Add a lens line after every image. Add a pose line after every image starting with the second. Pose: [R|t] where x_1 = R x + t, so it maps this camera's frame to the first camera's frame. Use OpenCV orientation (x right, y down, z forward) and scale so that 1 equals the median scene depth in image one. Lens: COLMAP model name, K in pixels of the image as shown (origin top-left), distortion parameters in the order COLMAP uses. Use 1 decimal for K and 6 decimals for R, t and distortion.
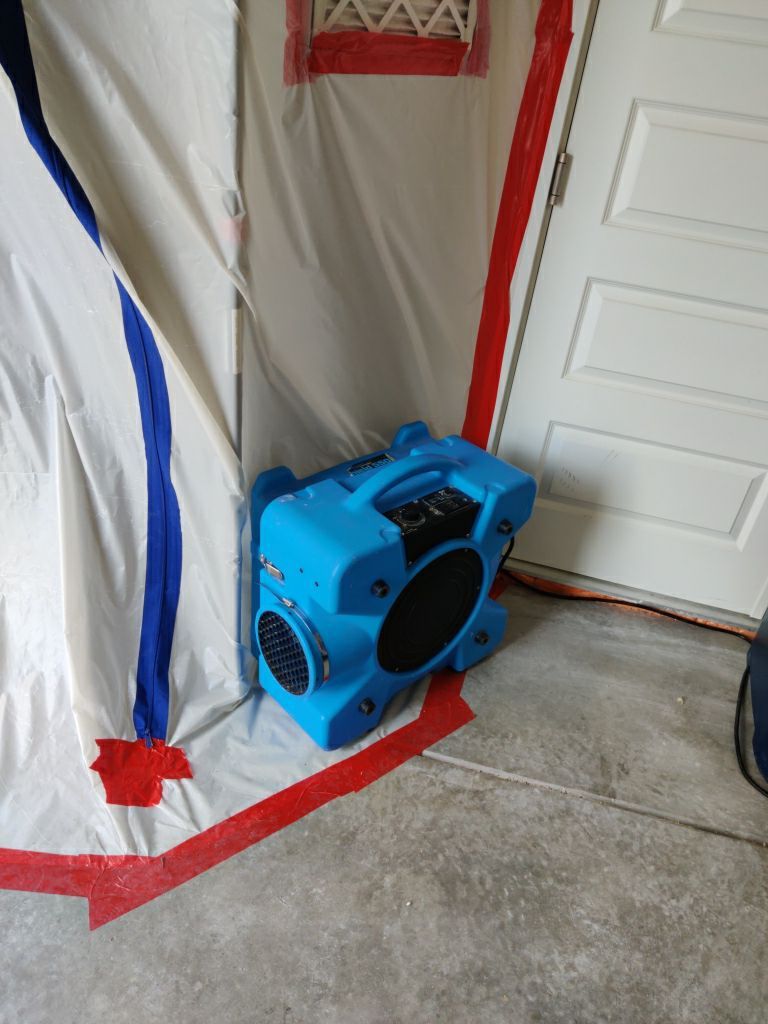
lens RADIAL K [[789.7, 0, 386.4], [0, 789.7, 519.8], [0, 0, 1]] dist [0.016019, -0.038652]
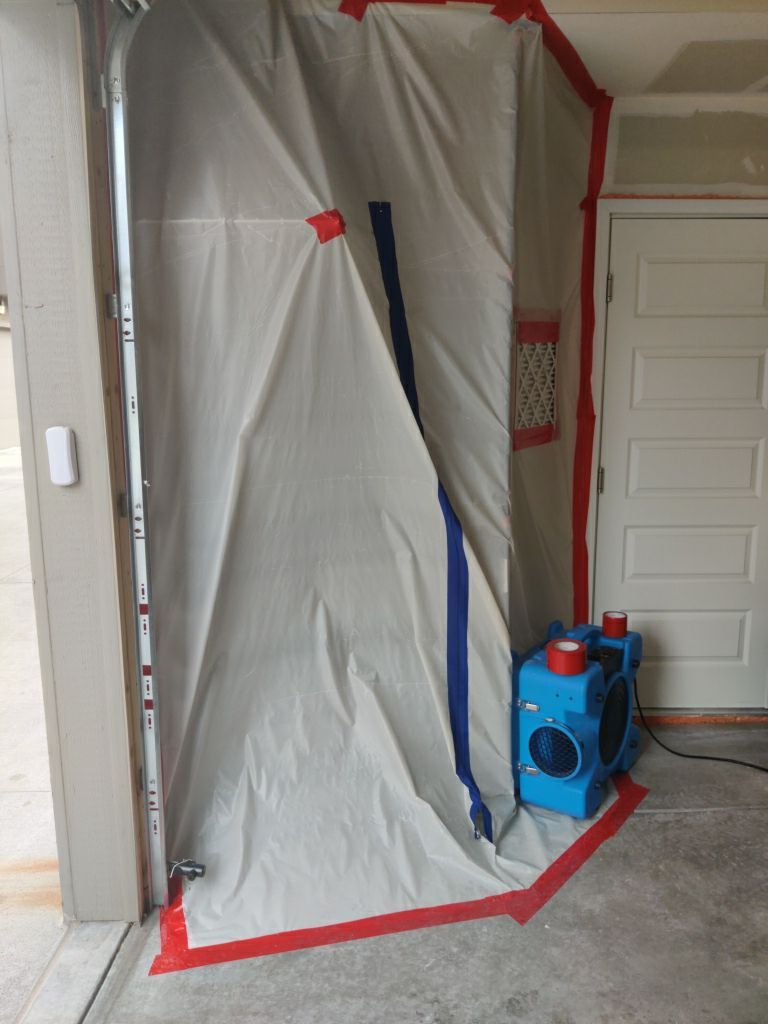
lens RADIAL K [[840.5, 0, 399.0], [0, 840.5, 517.5], [0, 0, 1]] dist [-0.002558, 0.004103]
pose [[0.959684, -0.160351, 0.230854, -0.765179], [0.237830, 0.900981, -0.362865, 0.283750], [-0.149810, 0.403140, 0.902793, -0.758383]]
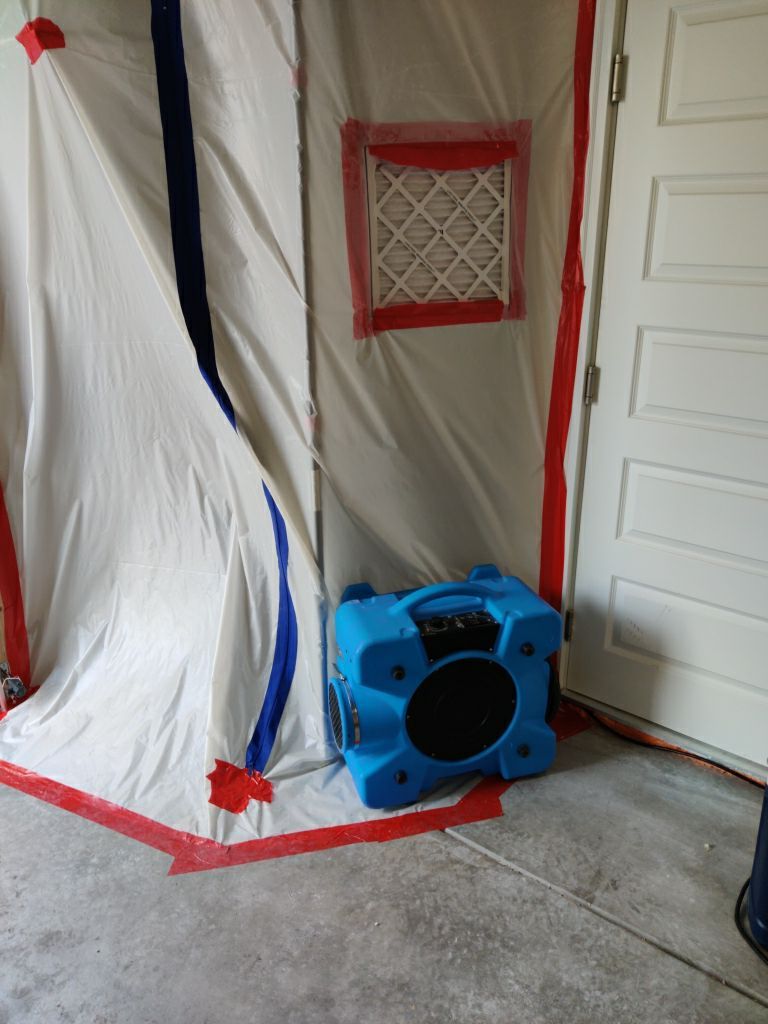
lens RADIAL K [[834.2, 0, 384.0], [0, 834.2, 512.0], [0, 0, 1]] dist [0.028460, -0.029951]
pose [[0.892677, 0.037632, -0.449123, 0.562745], [-0.149342, 0.964908, -0.215983, 0.125848], [0.425234, 0.259876, 0.866972, -0.299534]]
